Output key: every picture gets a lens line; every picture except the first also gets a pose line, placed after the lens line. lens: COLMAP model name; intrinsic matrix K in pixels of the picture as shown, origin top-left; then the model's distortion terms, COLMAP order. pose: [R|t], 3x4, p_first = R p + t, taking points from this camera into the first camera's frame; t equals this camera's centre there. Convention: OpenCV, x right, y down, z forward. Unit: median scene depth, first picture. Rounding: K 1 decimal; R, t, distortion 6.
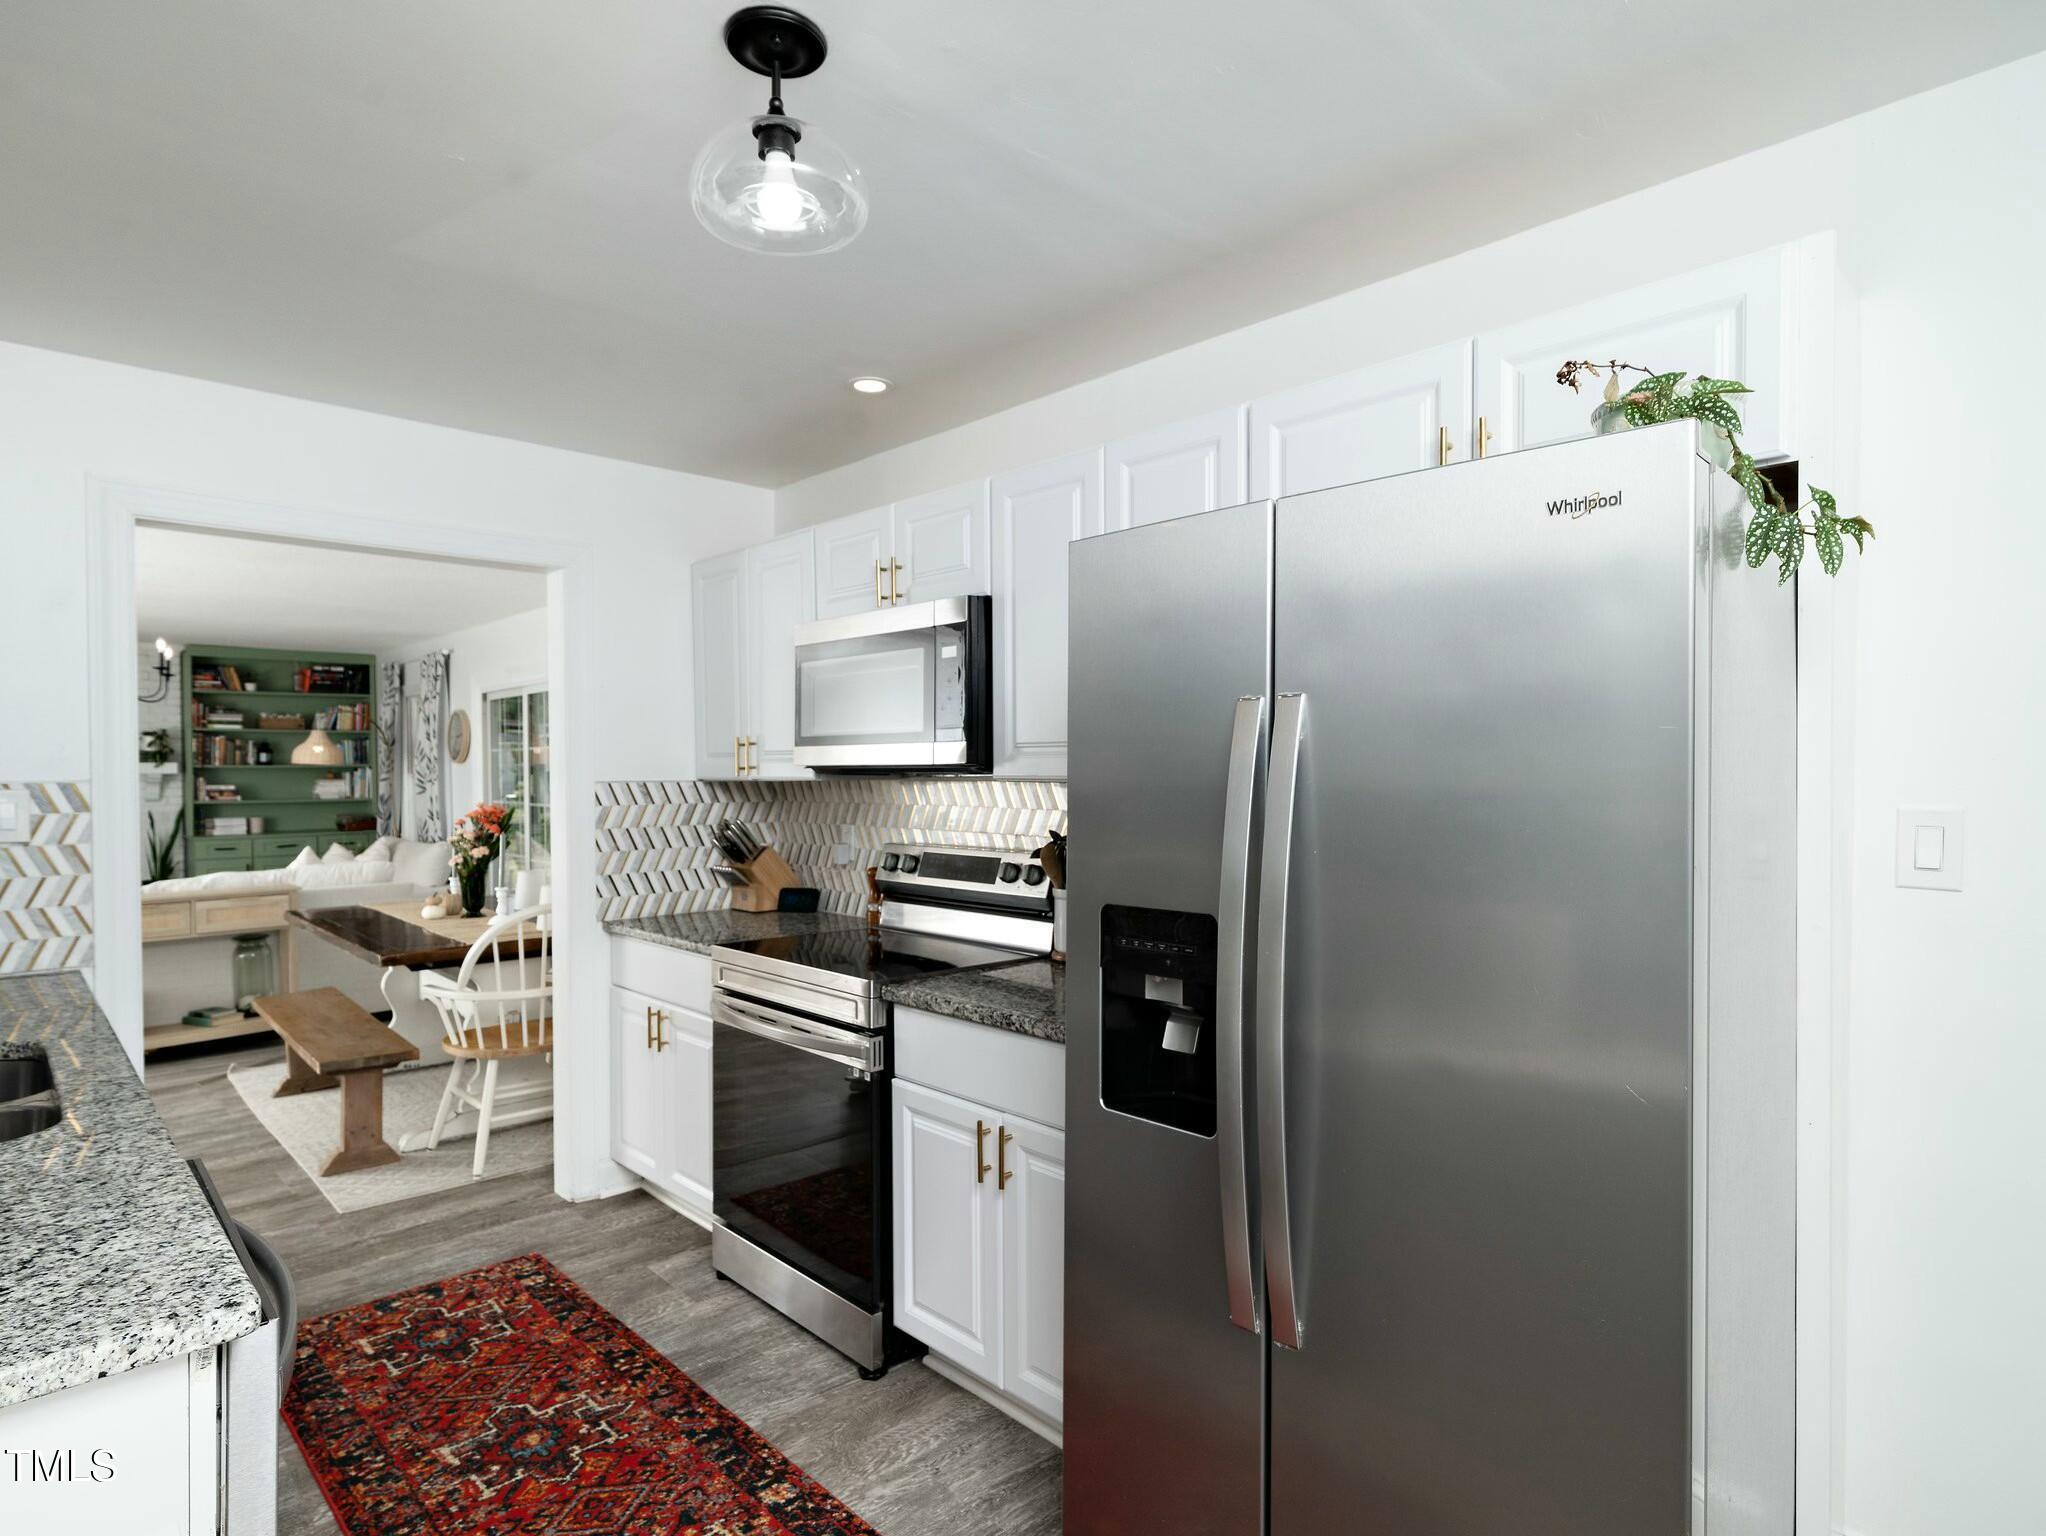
lens RADIAL K [[1088.2, 0, 1015.9], [0, 1088.2, 778.8], [0, 0, 1]] dist [-0.001691, 0.000386]
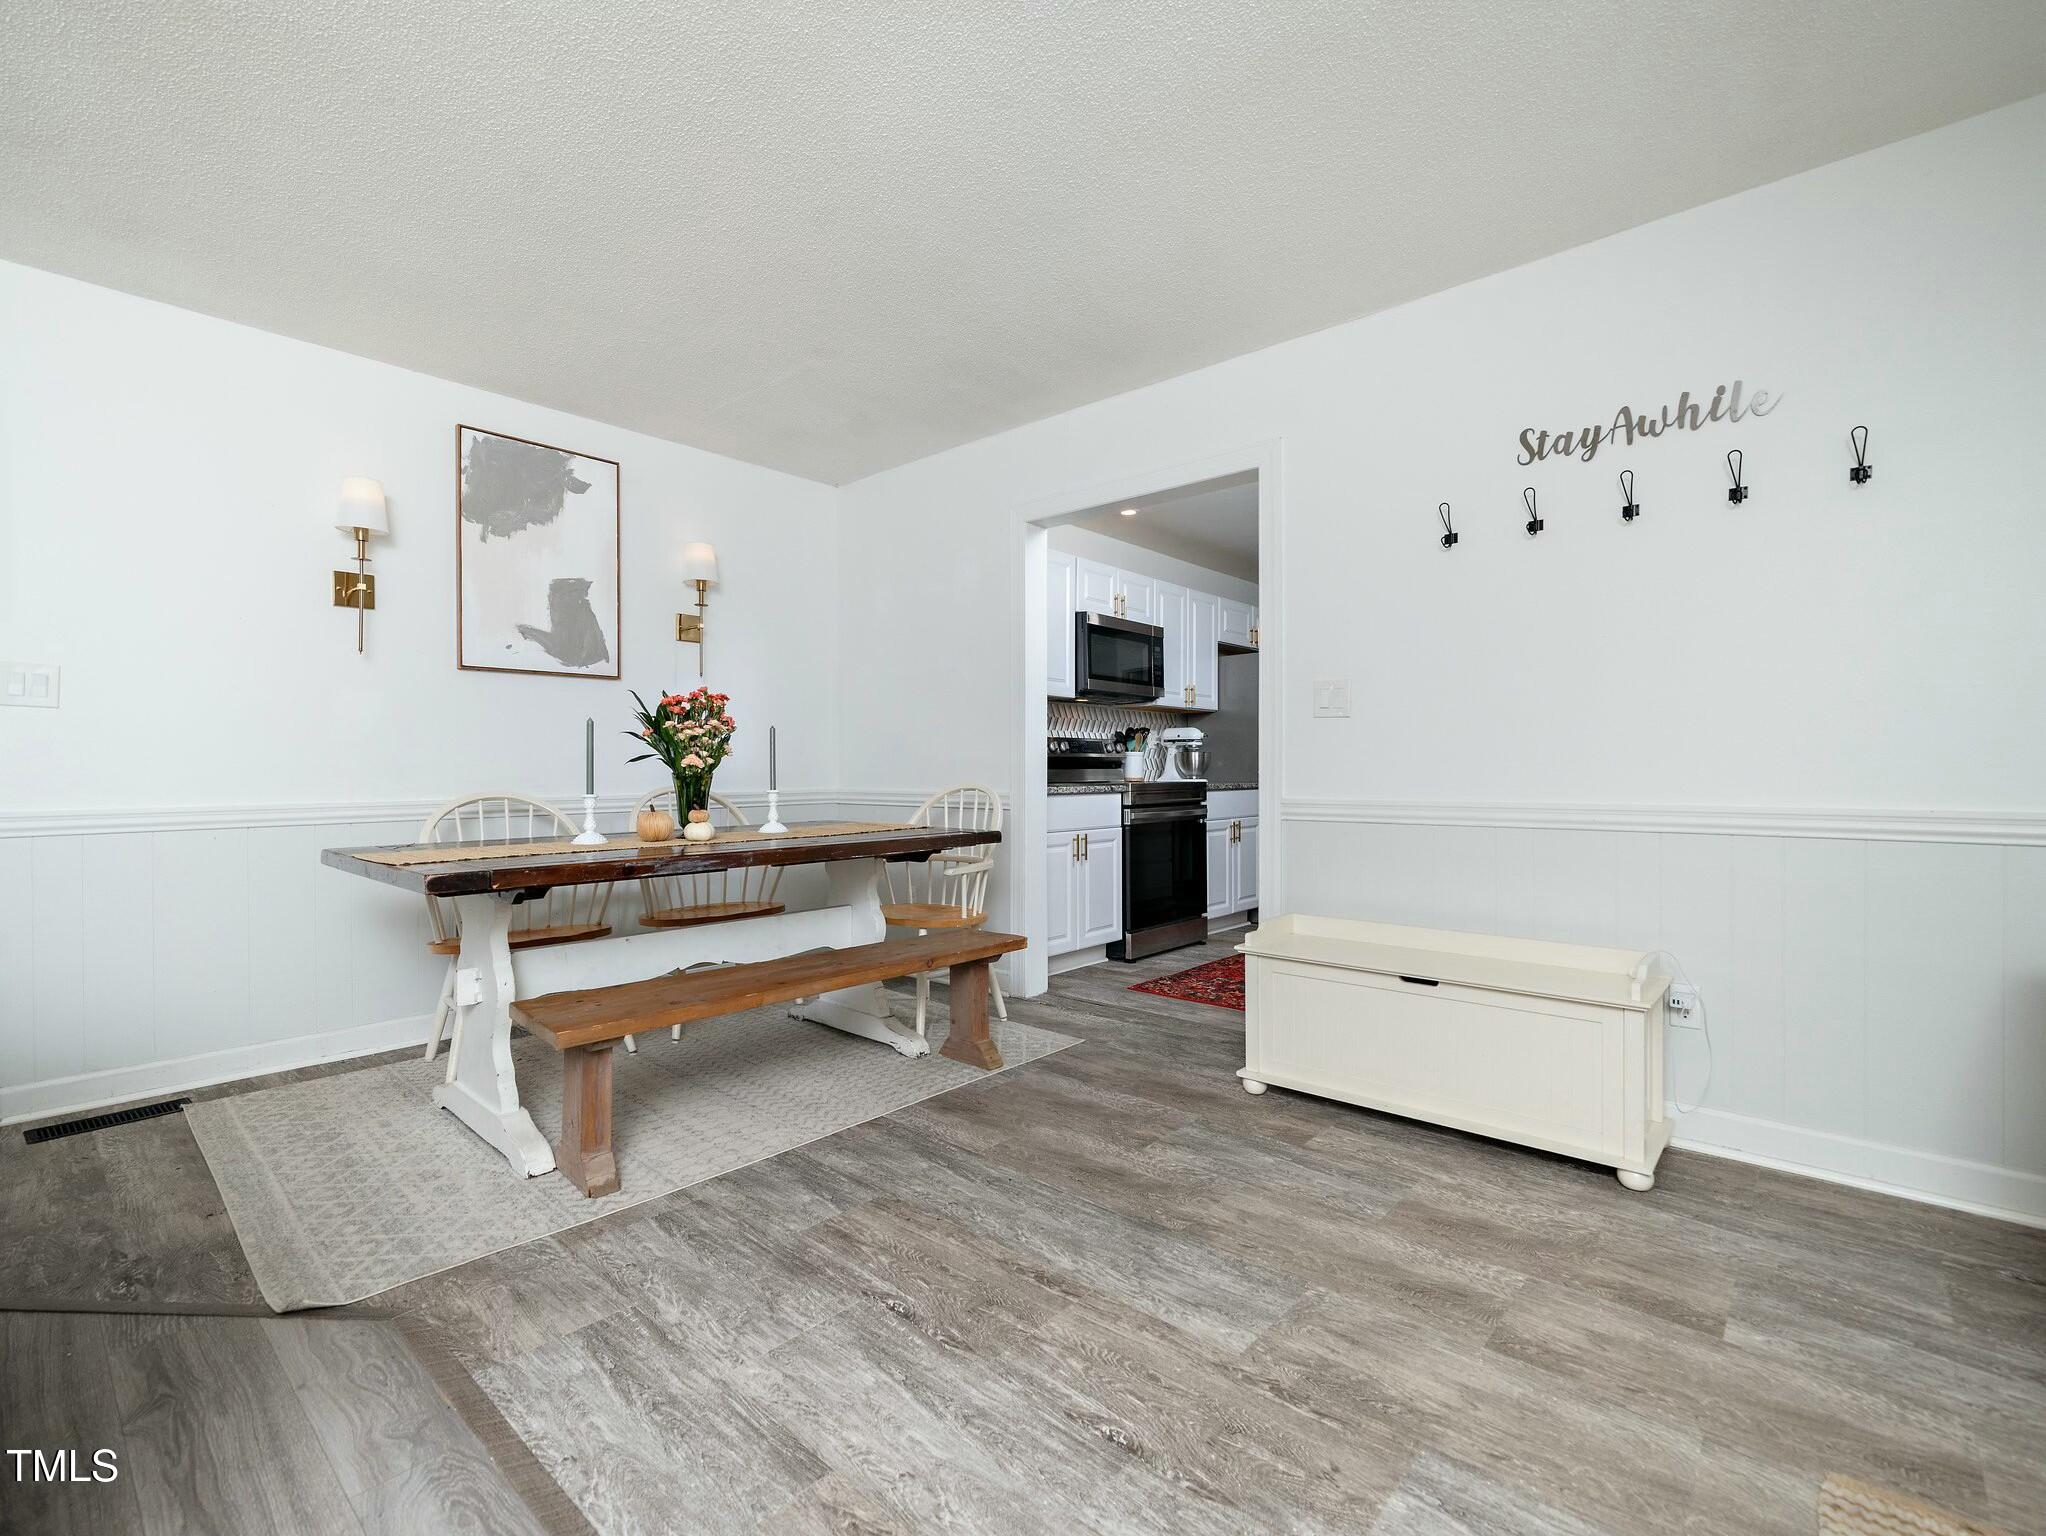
lens RADIAL K [[914.5, 0, 1028.2], [0, 914.5, 771.2], [0, 0, 1]] dist [0.000328, 0.000002]
pose [[-0.066859, -0.000682, 0.997762, -2.371276], [0.010236, 0.999947, 0.001370, 0.168112], [-0.997710, 0.010305, -0.066849, 1.679956]]
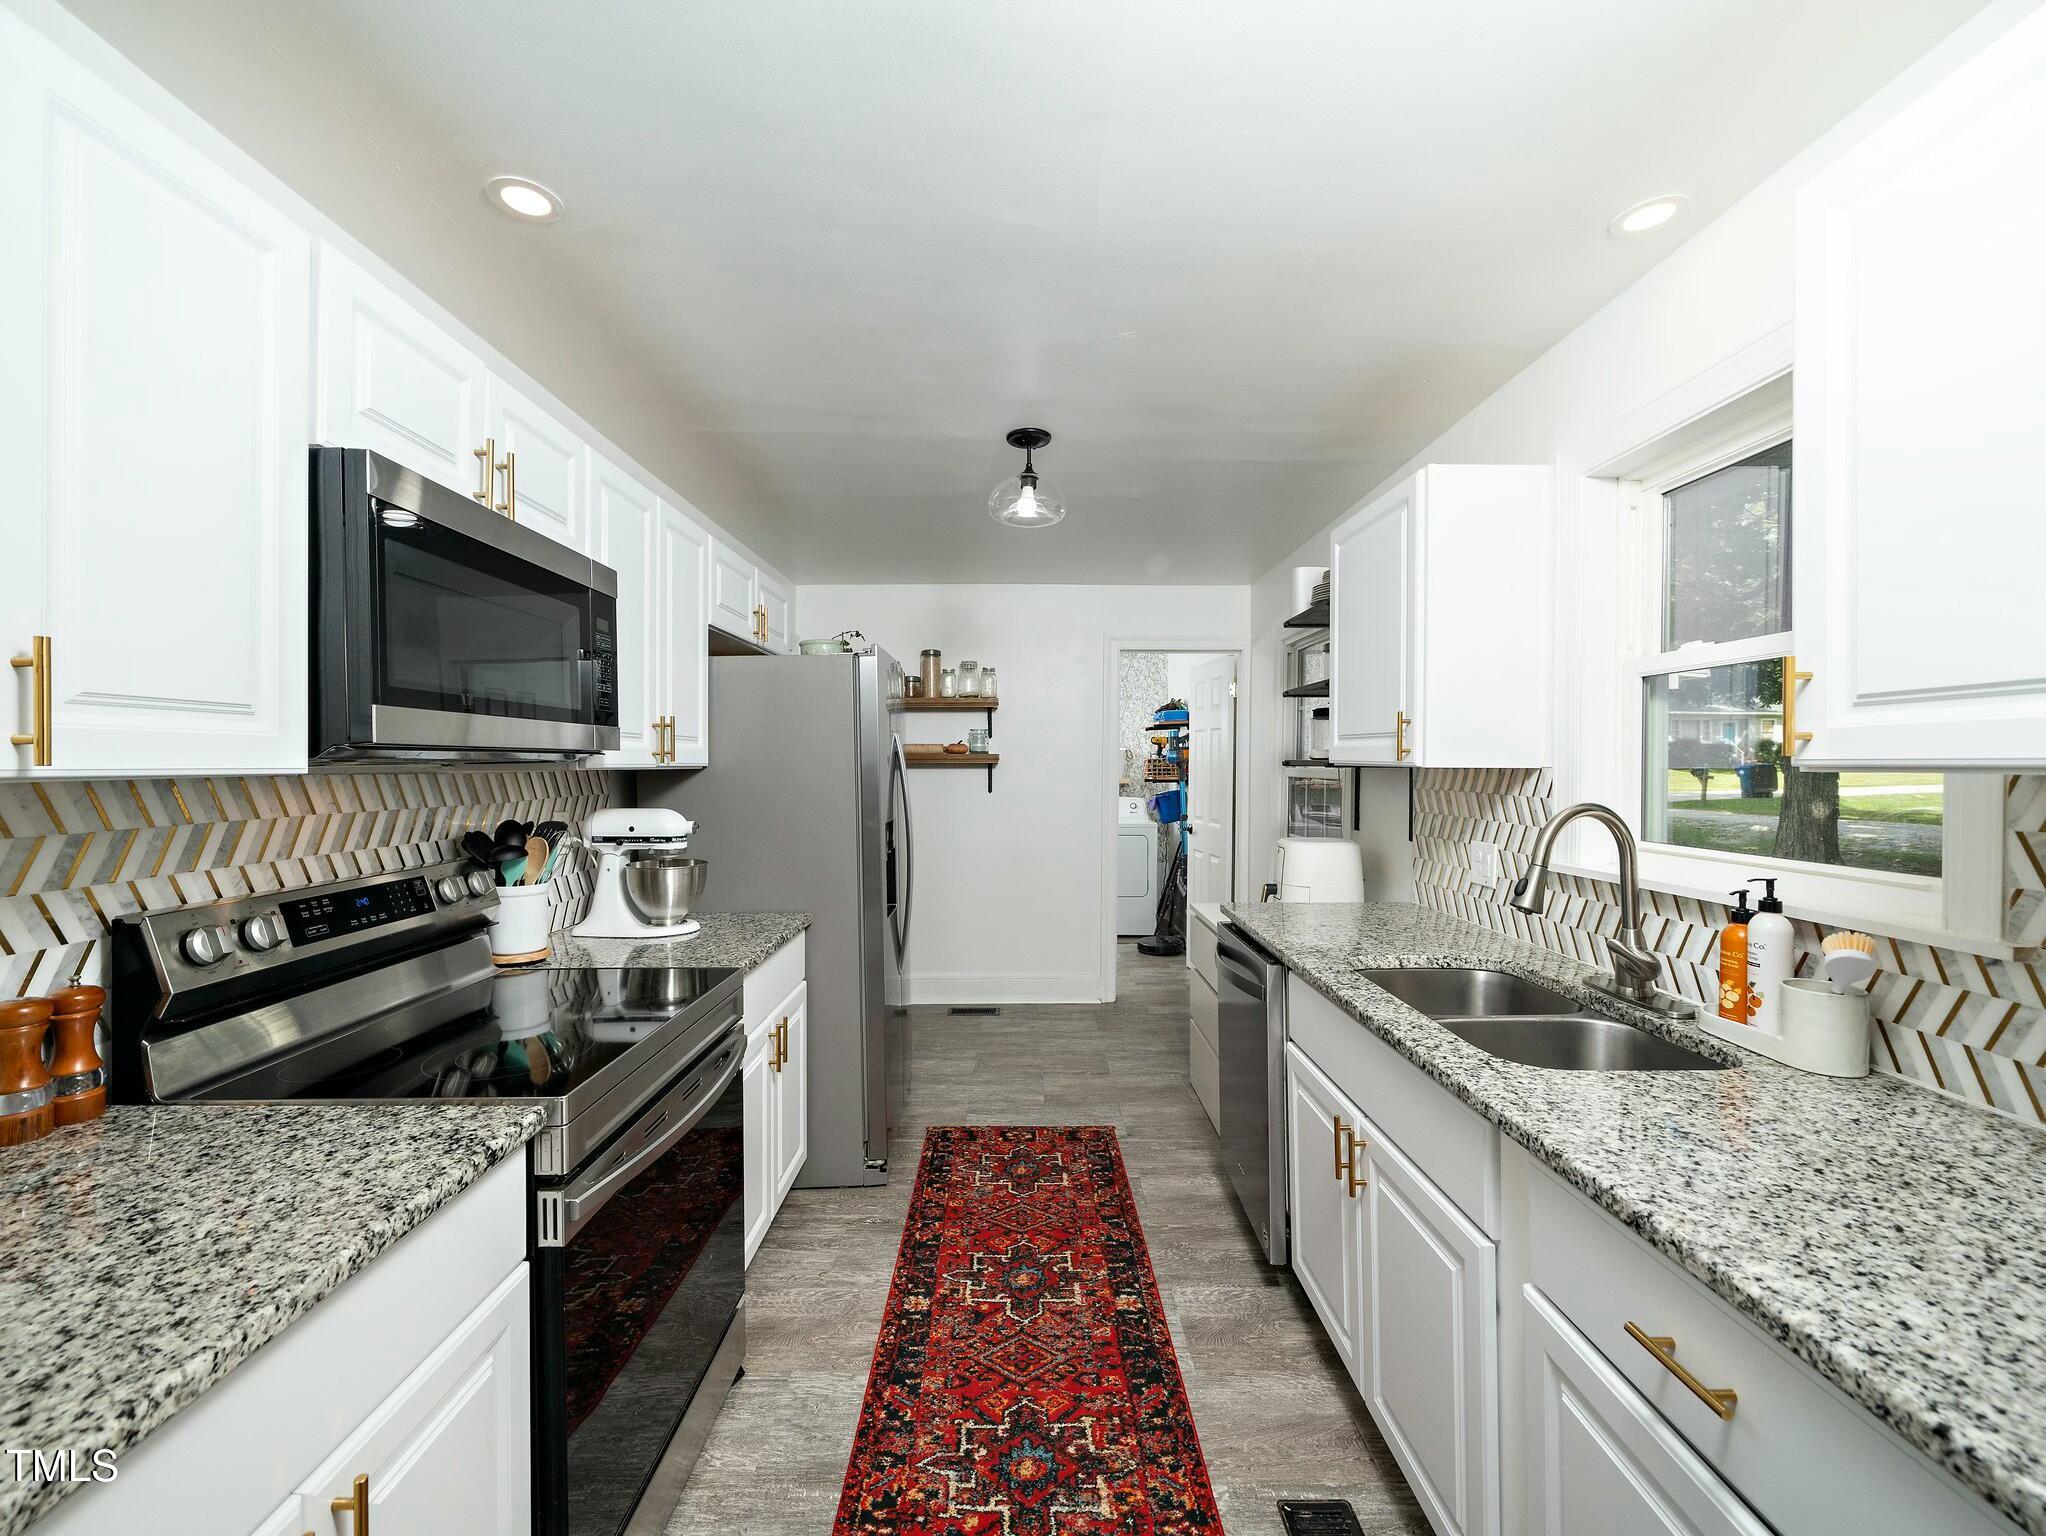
lens RADIAL K [[823.0, 0, 1020.5], [0, 823.0, 768.4], [0, 0, 1]] dist [-0.008076, -0.000070]
pose [[-0.718501, -0.004984, 0.695508, -0.915287], [0.004590, 0.999919, 0.011907, -0.004352], [-0.695511, 0.011748, -0.718420, 1.483413]]
